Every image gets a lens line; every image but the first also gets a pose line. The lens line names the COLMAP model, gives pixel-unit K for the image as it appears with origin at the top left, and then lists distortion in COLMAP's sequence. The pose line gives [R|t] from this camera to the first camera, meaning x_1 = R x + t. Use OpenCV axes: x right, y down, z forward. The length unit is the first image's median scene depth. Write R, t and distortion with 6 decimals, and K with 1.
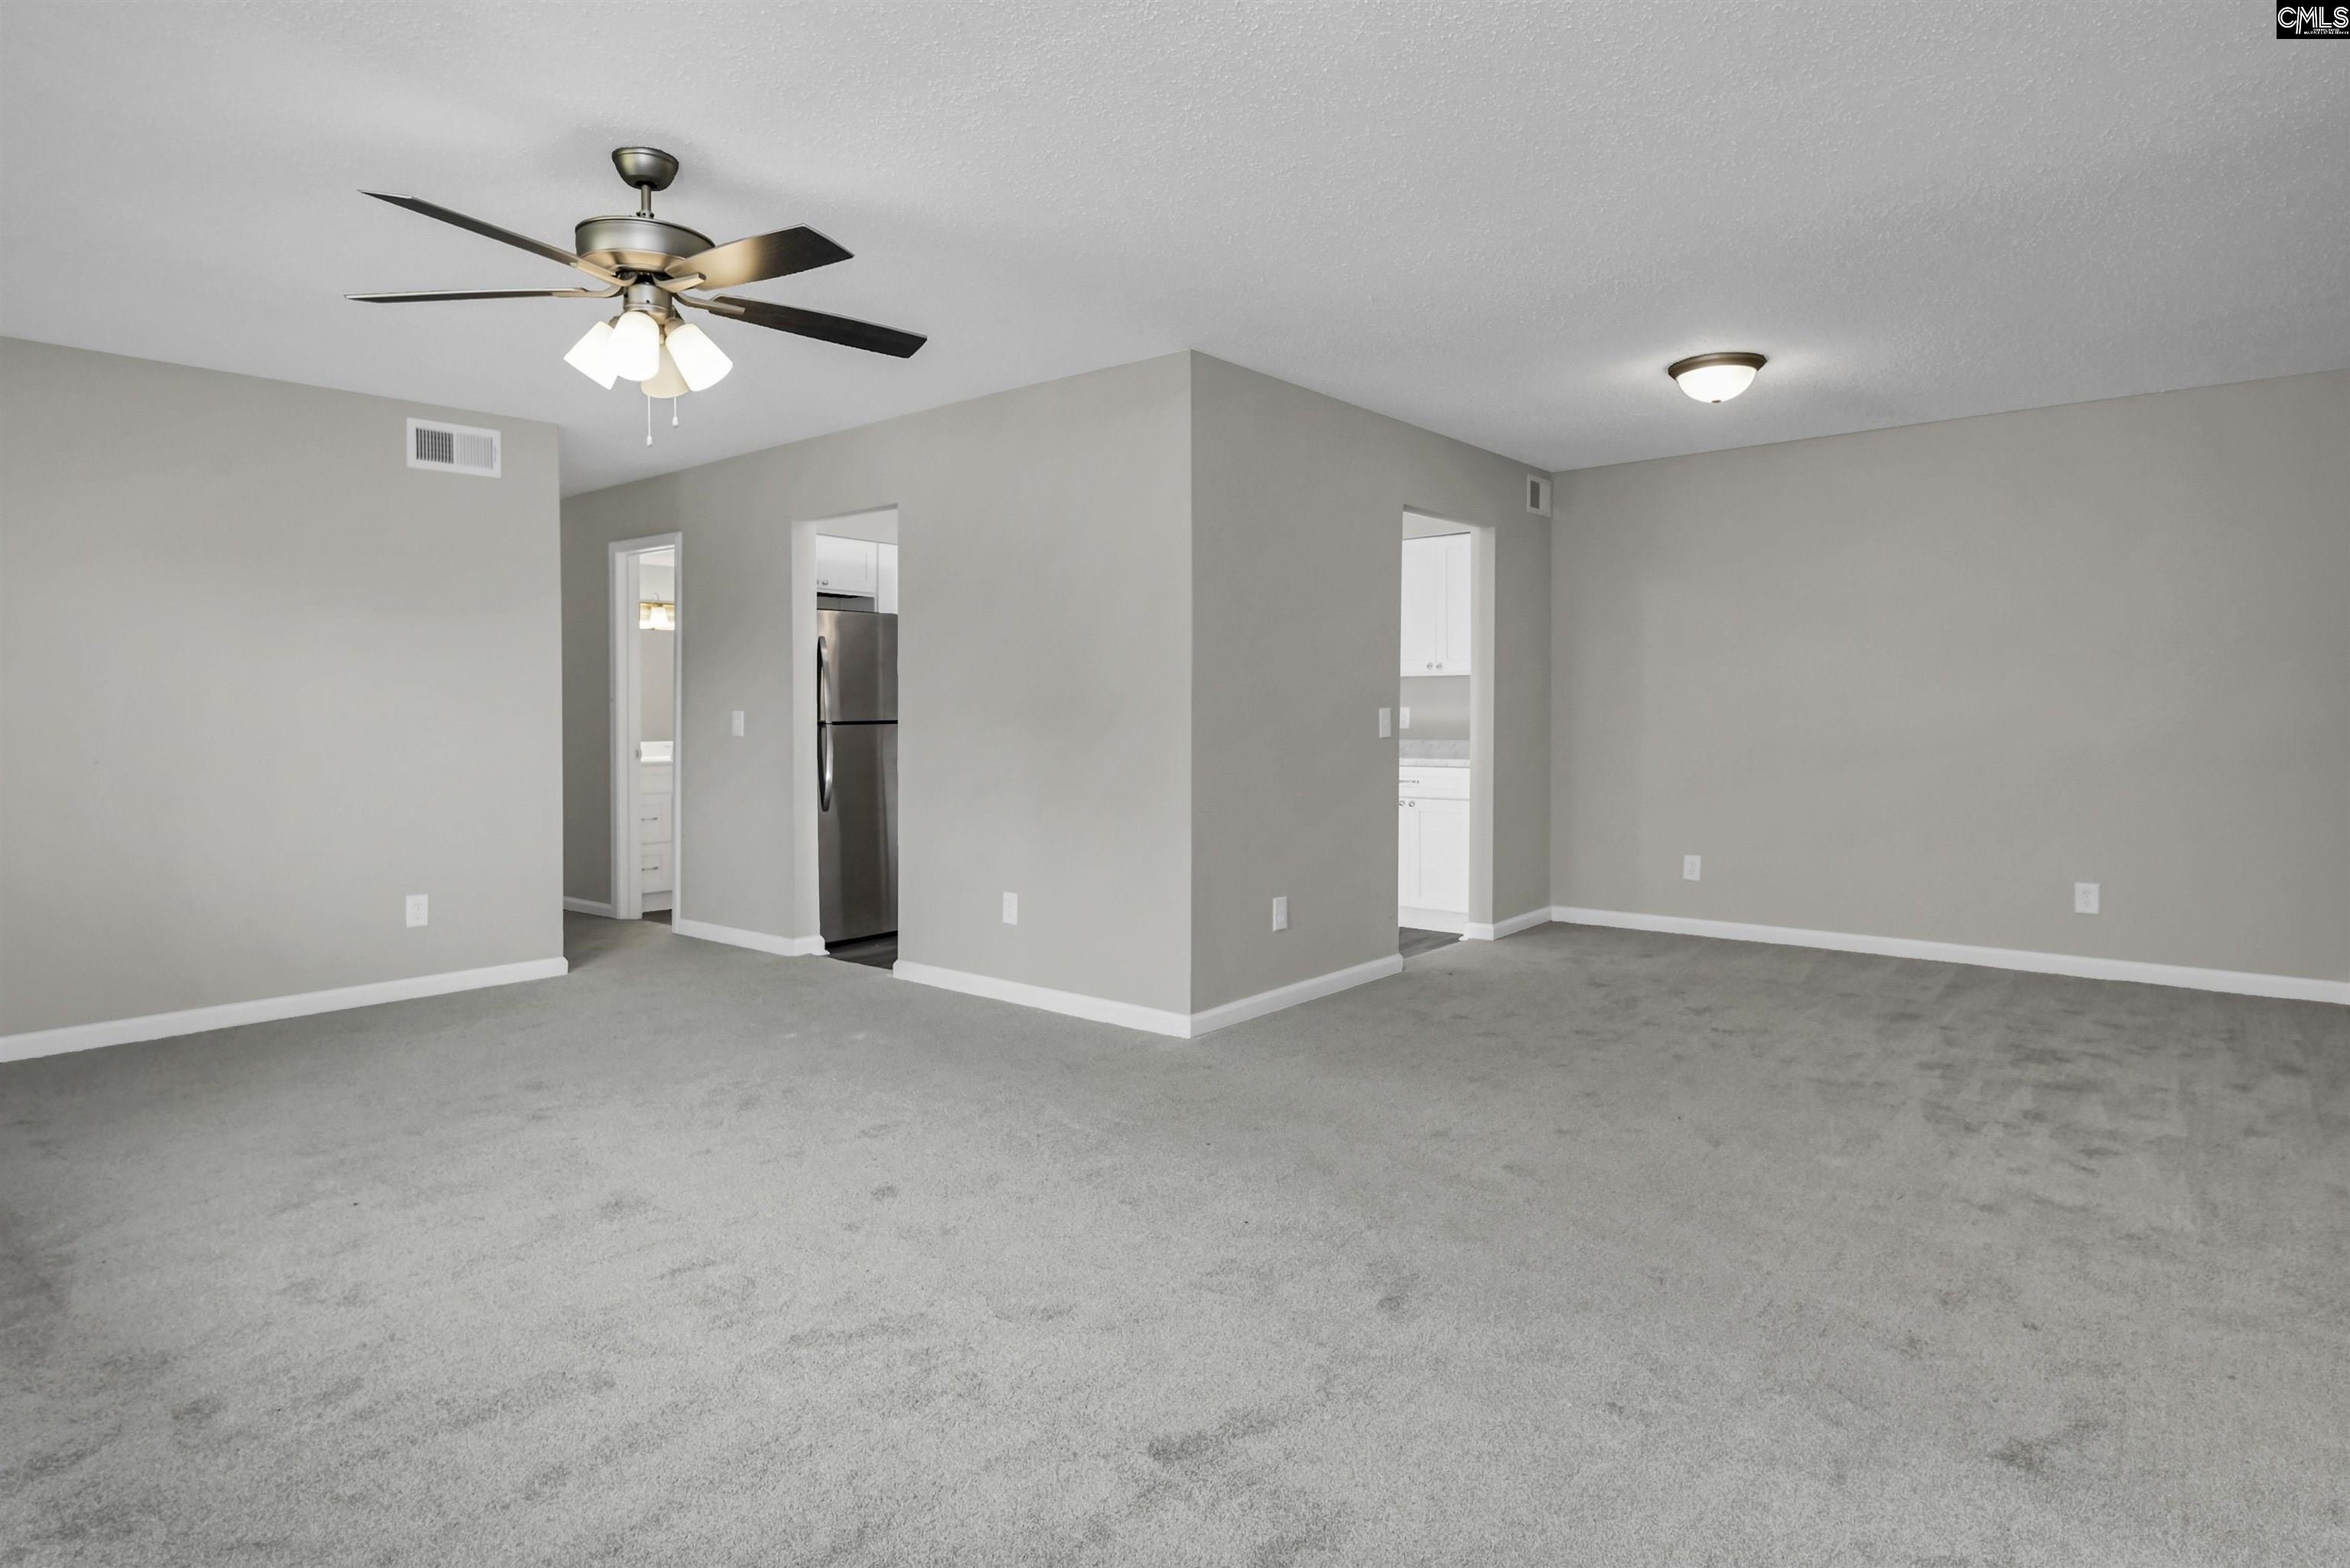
lens RADIAL K [[1291.0, 0, 1174.4], [0, 1291.0, 756.0], [0, 0, 1]] dist [0.003080, 0.000306]
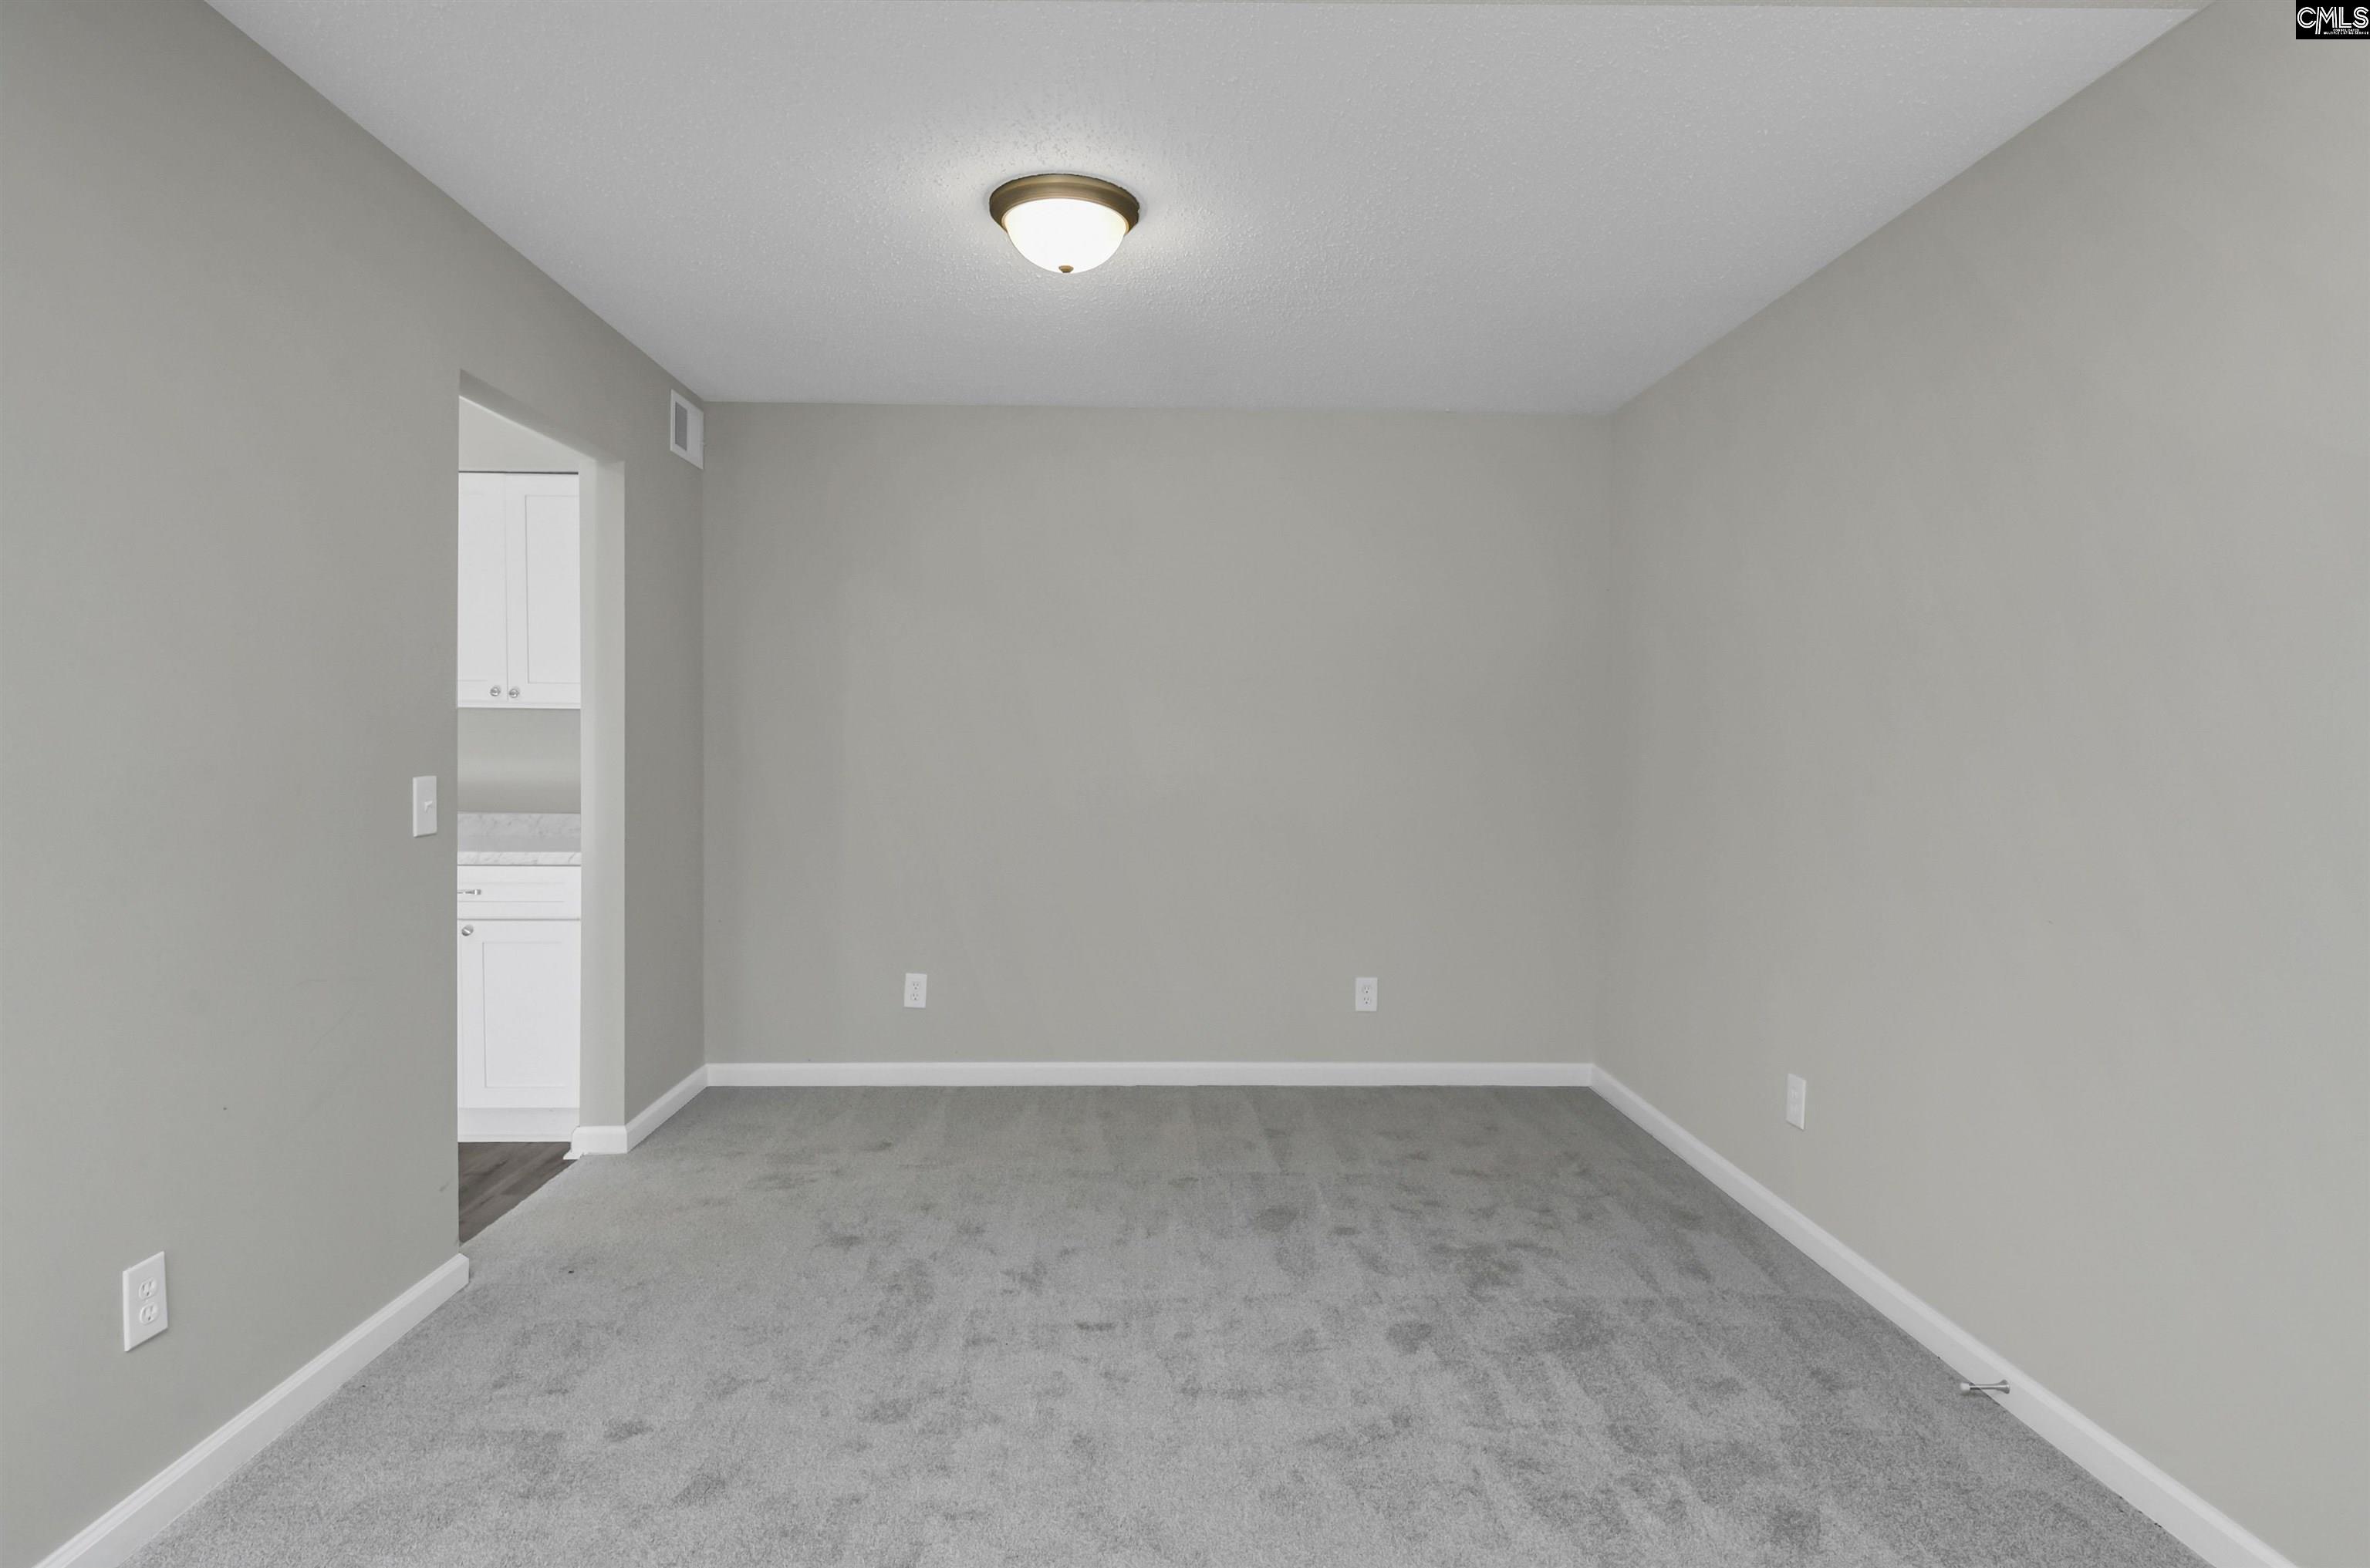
lens RADIAL K [[1342.9, 0, 1185.0], [0, 1342.9, 784.0], [0, 0, 1]] dist [0.030038, 0.000907]
pose [[0.766140, -0.009110, 0.642609, 0.042423], [0.011982, 0.999928, -0.000110, -0.025448], [-0.642562, 0.007784, 0.766194, 0.348003]]
